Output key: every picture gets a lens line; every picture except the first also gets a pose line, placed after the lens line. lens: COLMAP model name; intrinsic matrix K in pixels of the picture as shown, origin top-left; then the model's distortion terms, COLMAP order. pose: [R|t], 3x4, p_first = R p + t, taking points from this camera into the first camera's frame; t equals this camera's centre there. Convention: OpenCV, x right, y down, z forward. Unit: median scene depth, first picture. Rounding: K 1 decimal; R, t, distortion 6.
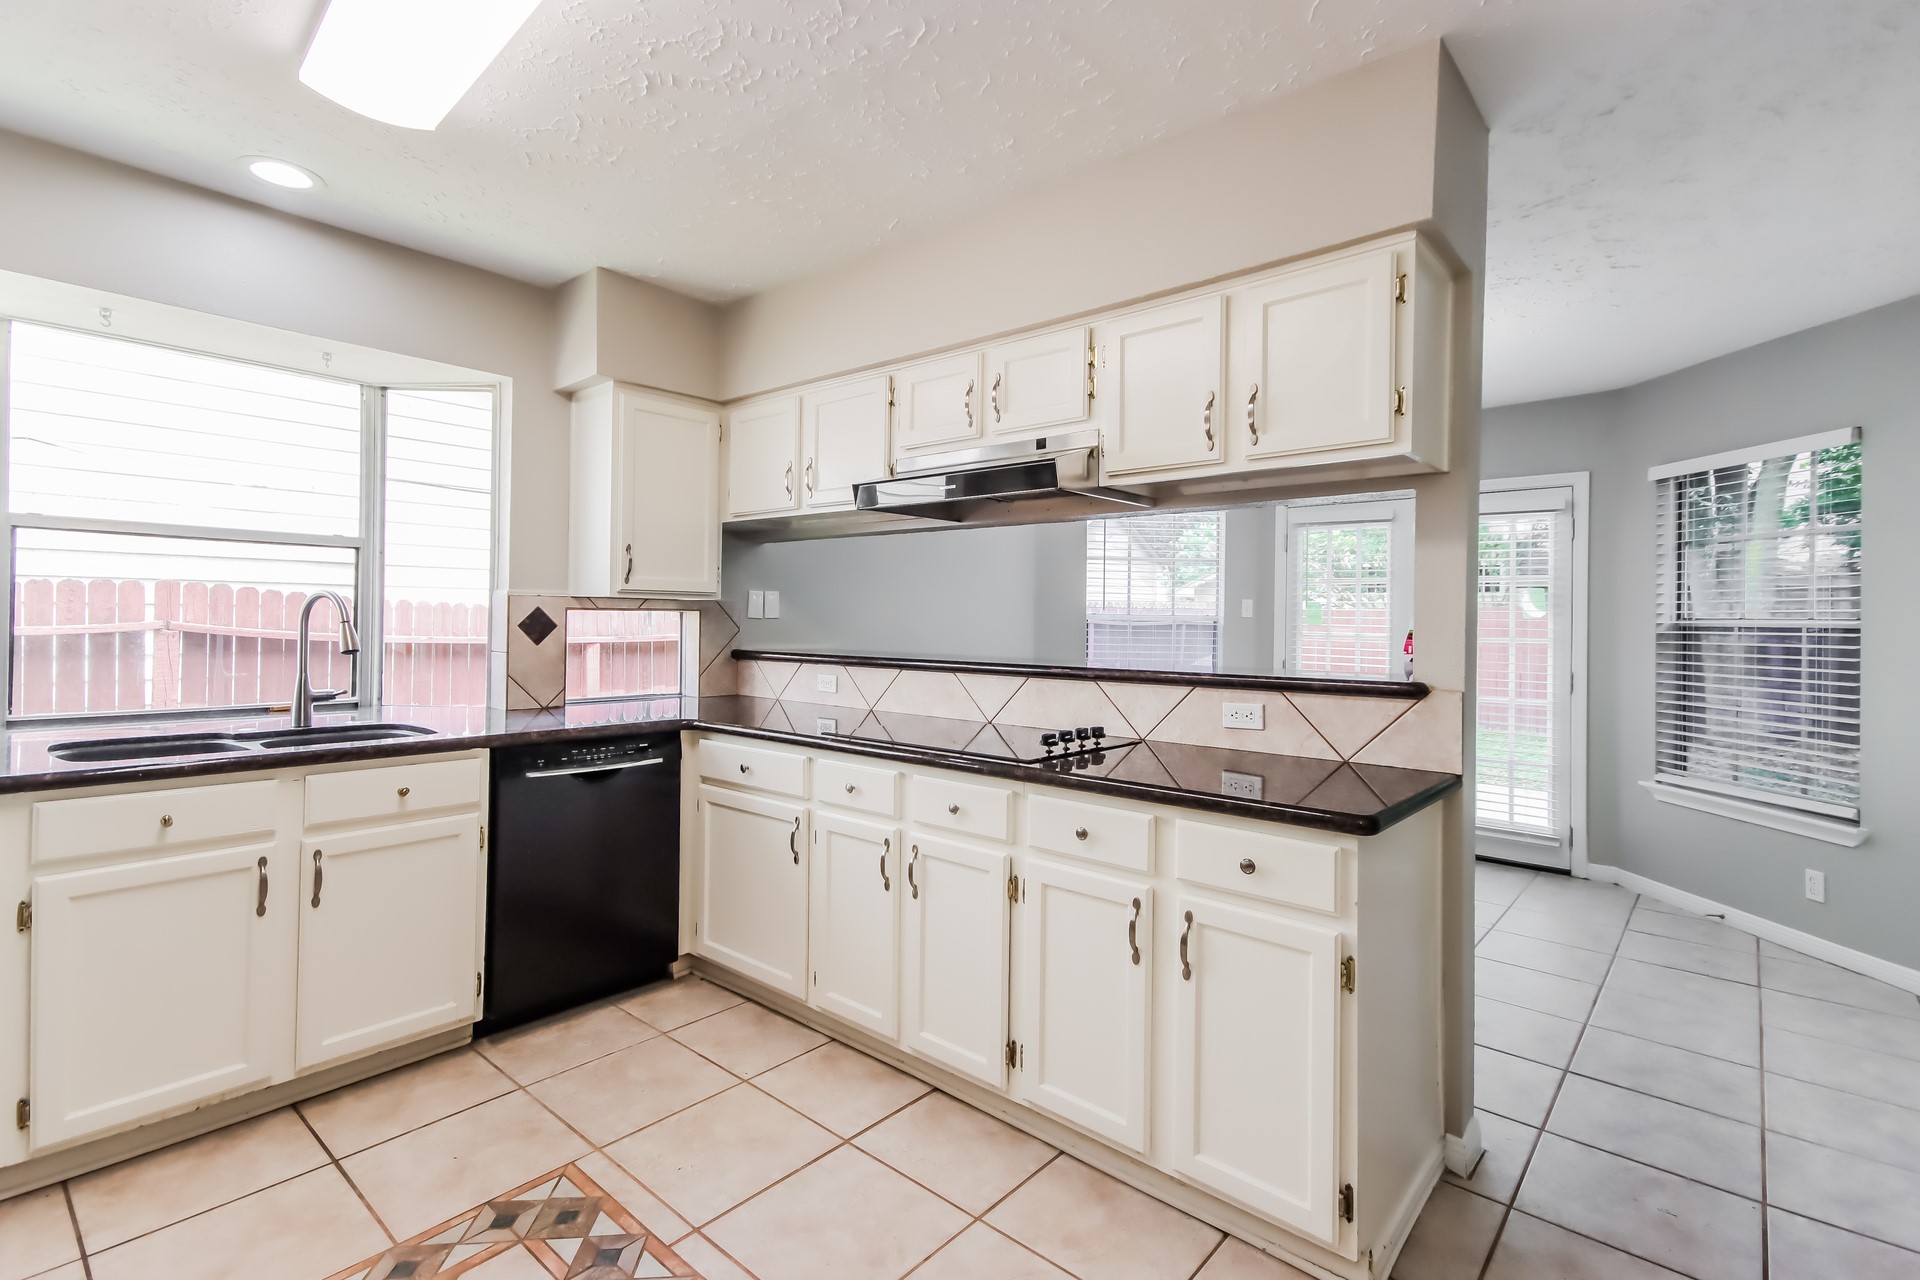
lens RADIAL K [[881.8, 0, 958.5], [0, 881.8, 619.7], [0, 0, 1]] dist [0.022028, -0.000492]
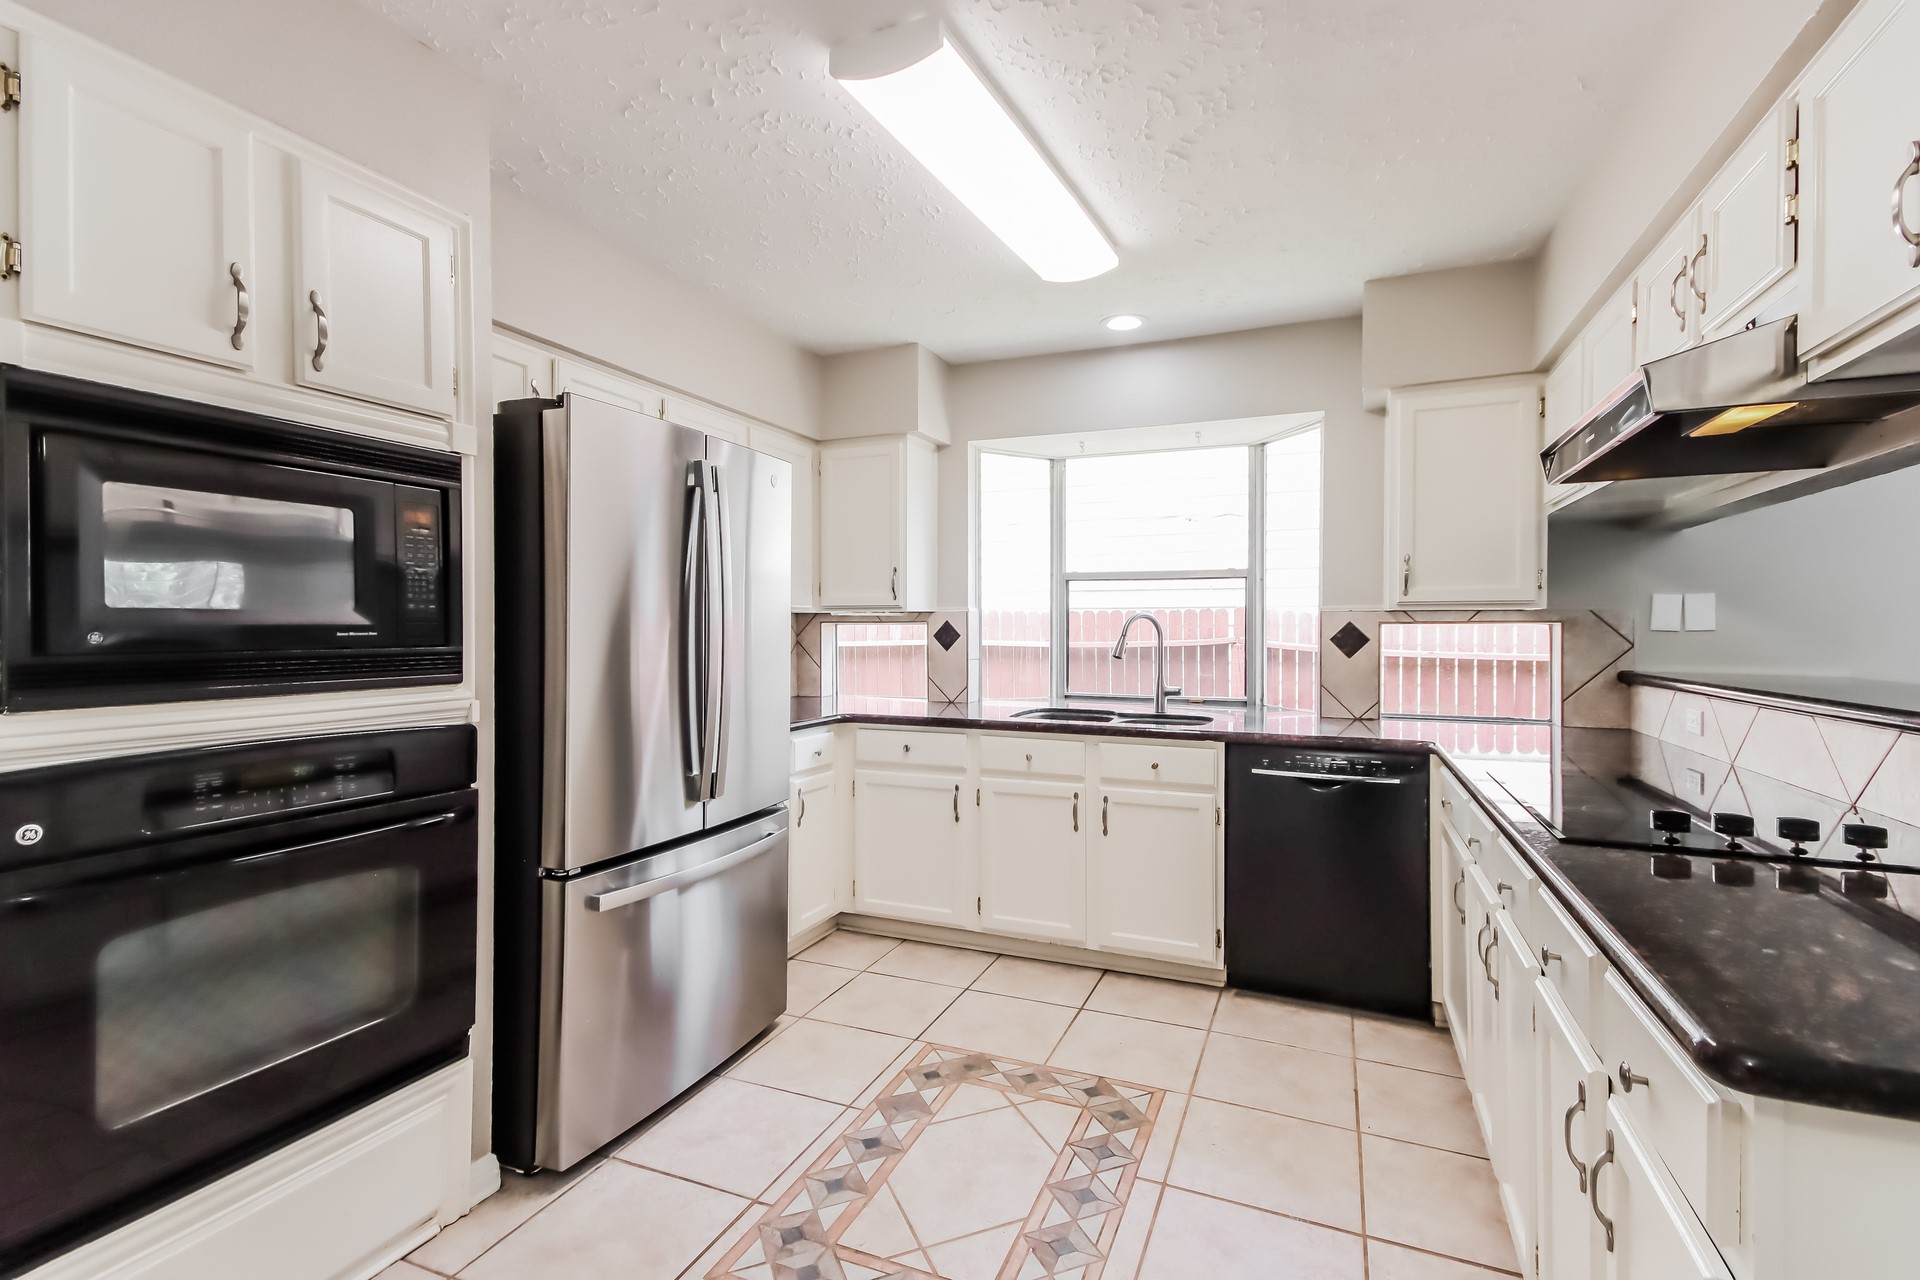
lens RADIAL K [[881.8, 0, 957.3], [0, 881.8, 640.4], [0, 0, 1]] dist [0.022028, -0.000492]
pose [[0.314462, 0.000742, -0.949270, 0.451065], [0.002084, 0.999997, 0.001472, 0.006219], [0.949268, -0.002441, 0.314459, 0.277444]]
